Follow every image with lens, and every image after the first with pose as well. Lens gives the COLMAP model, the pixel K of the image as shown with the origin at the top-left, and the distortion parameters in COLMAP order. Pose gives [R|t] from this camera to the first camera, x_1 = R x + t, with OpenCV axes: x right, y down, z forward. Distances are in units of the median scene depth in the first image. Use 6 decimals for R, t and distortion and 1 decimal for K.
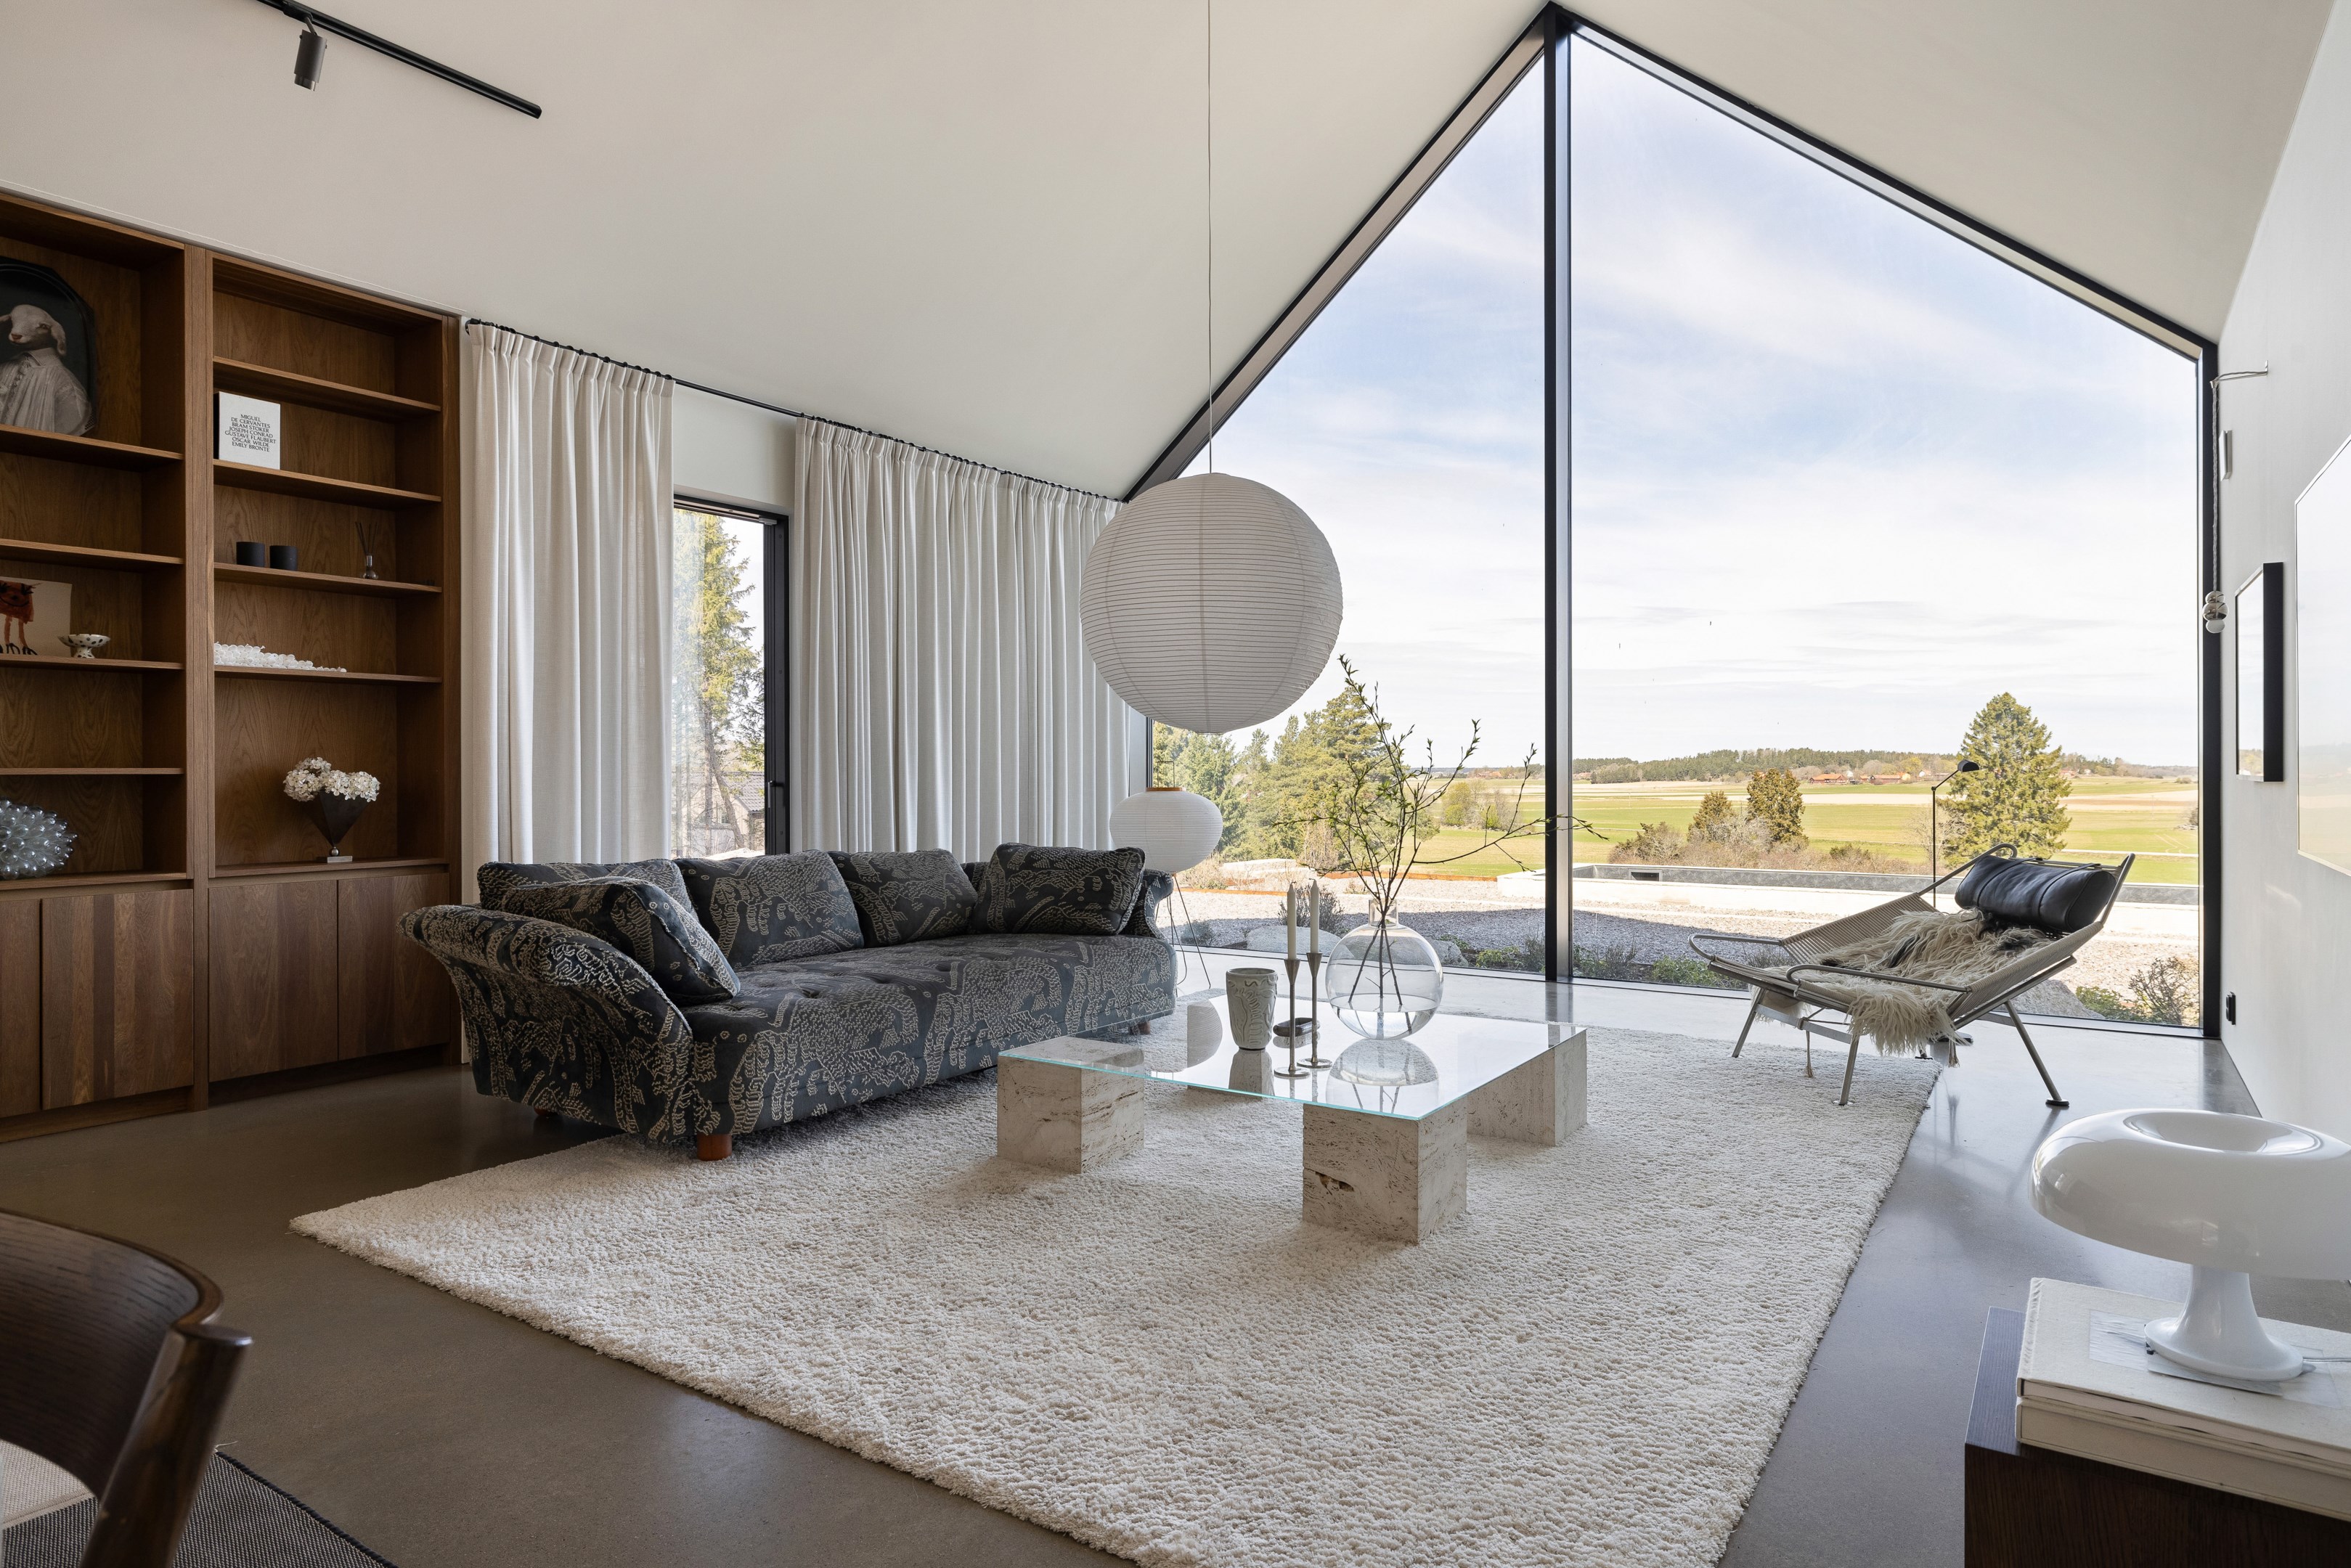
lens RADIAL K [[1389.7, 0, 1164.4], [0, 1389.7, 771.0], [0, 0, 1]] dist [0.007436, 0.000415]
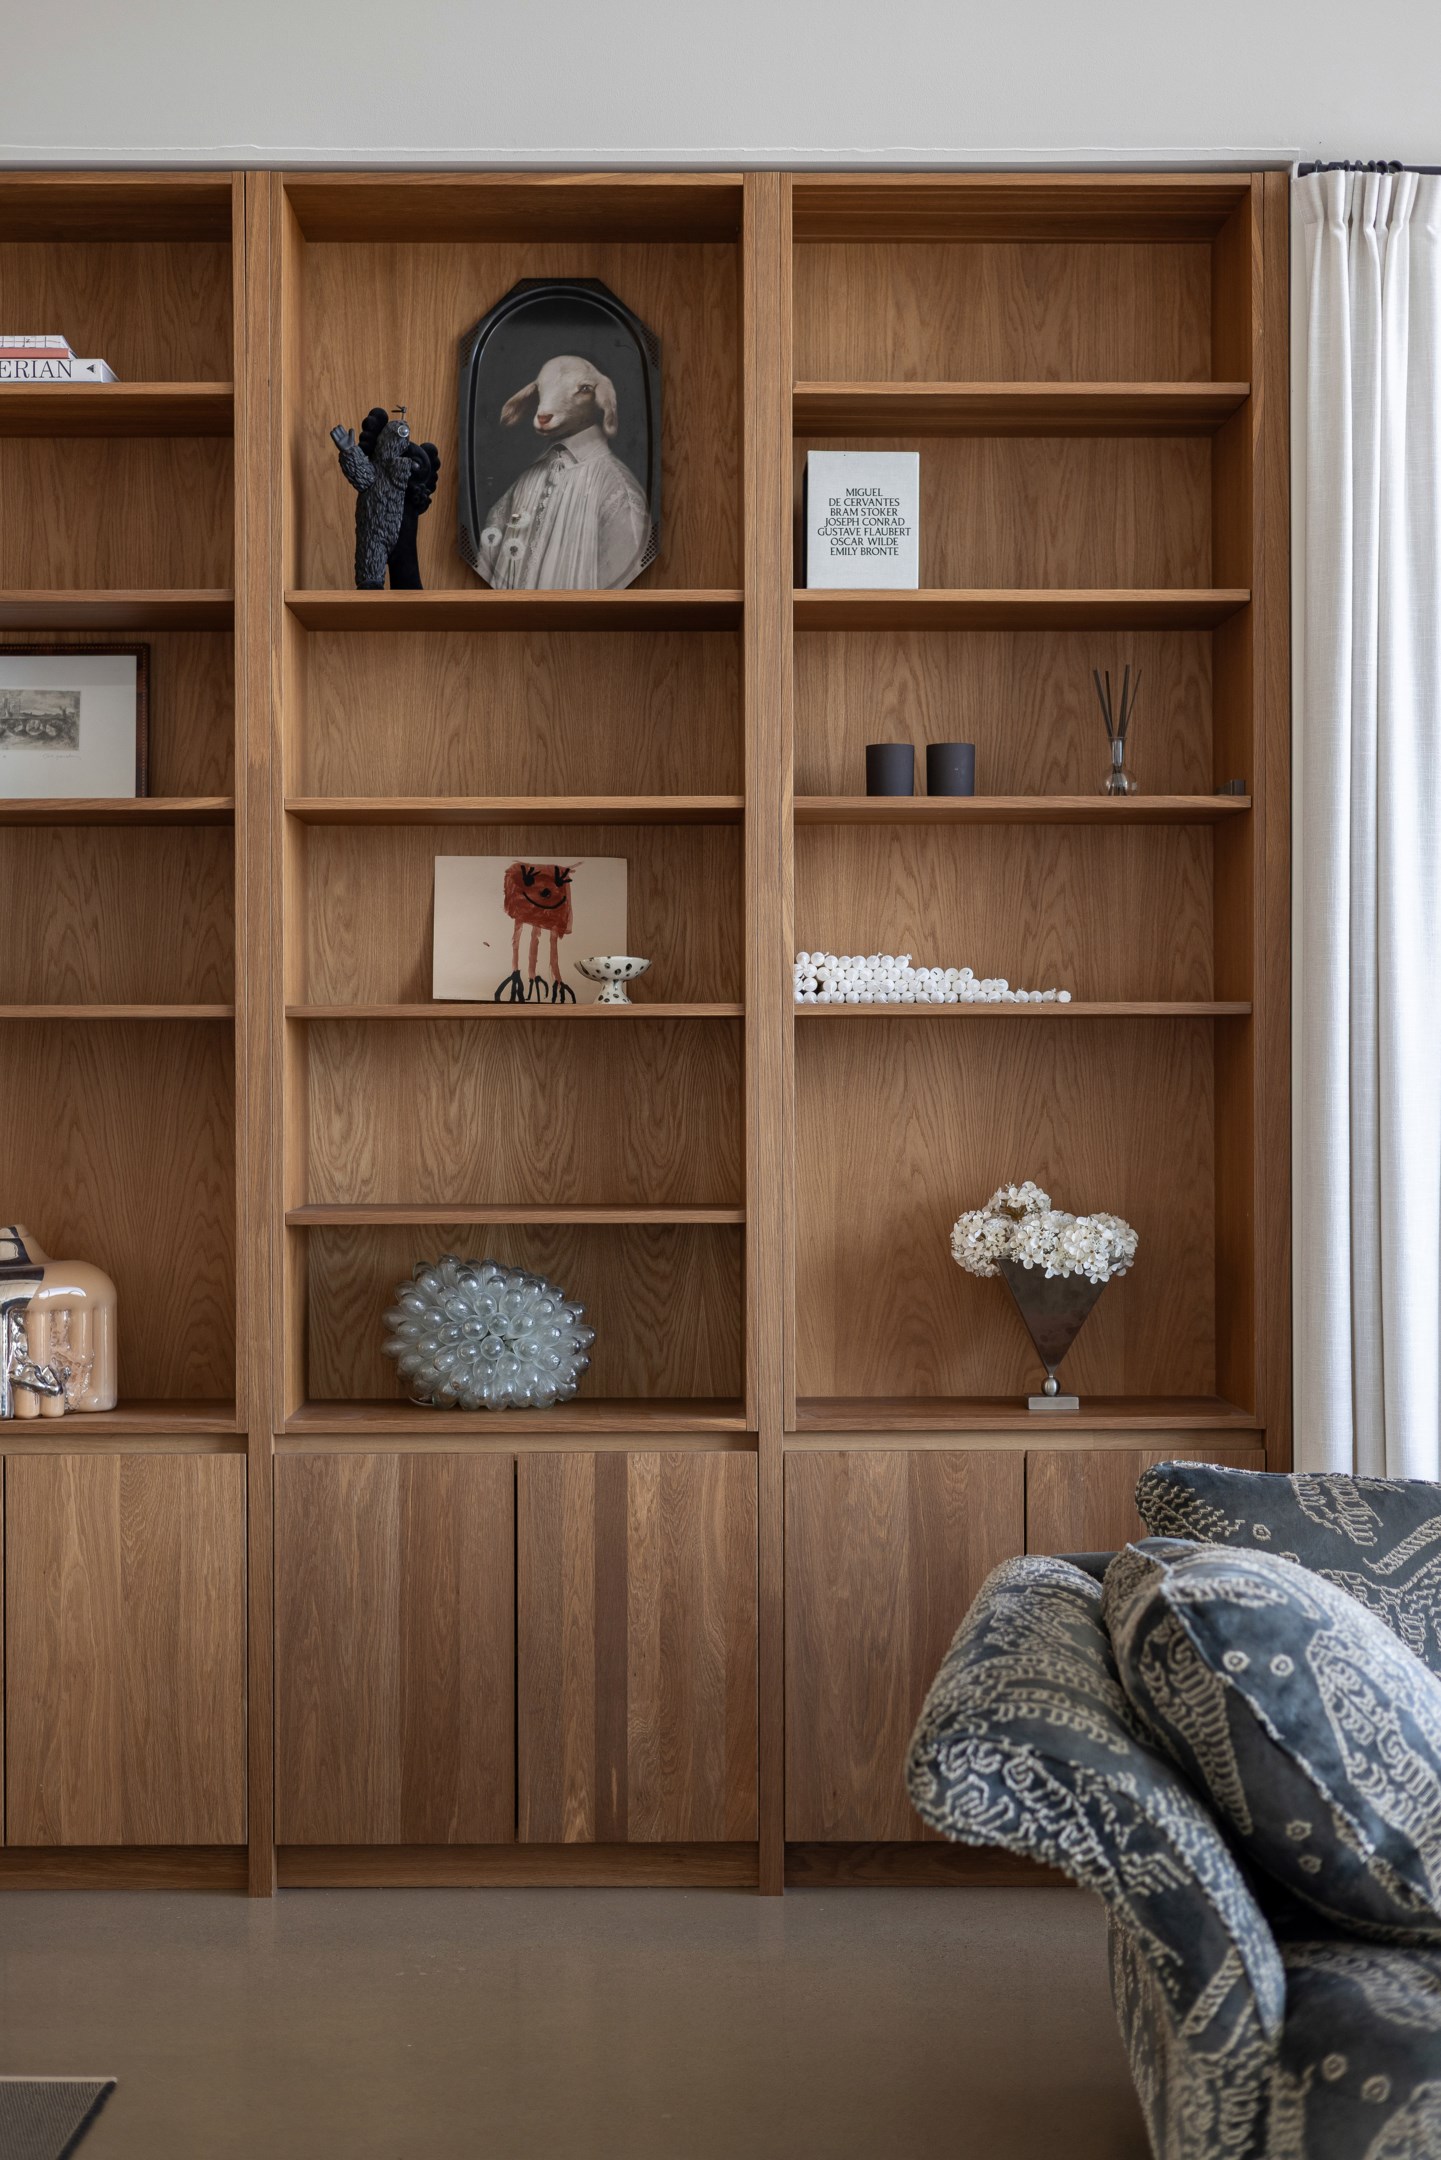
lens RADIAL K [[3039.4, 0, 719.7], [0, 3039.4, 1066.5], [0, 0, 1]] dist [0.000002, 0.000000]
pose [[0.565116, 0.001649, -0.825010, 0.199332], [0.002764, 0.999989, 0.003892, -0.058434], [0.825007, -0.004479, 0.565105, 0.368481]]
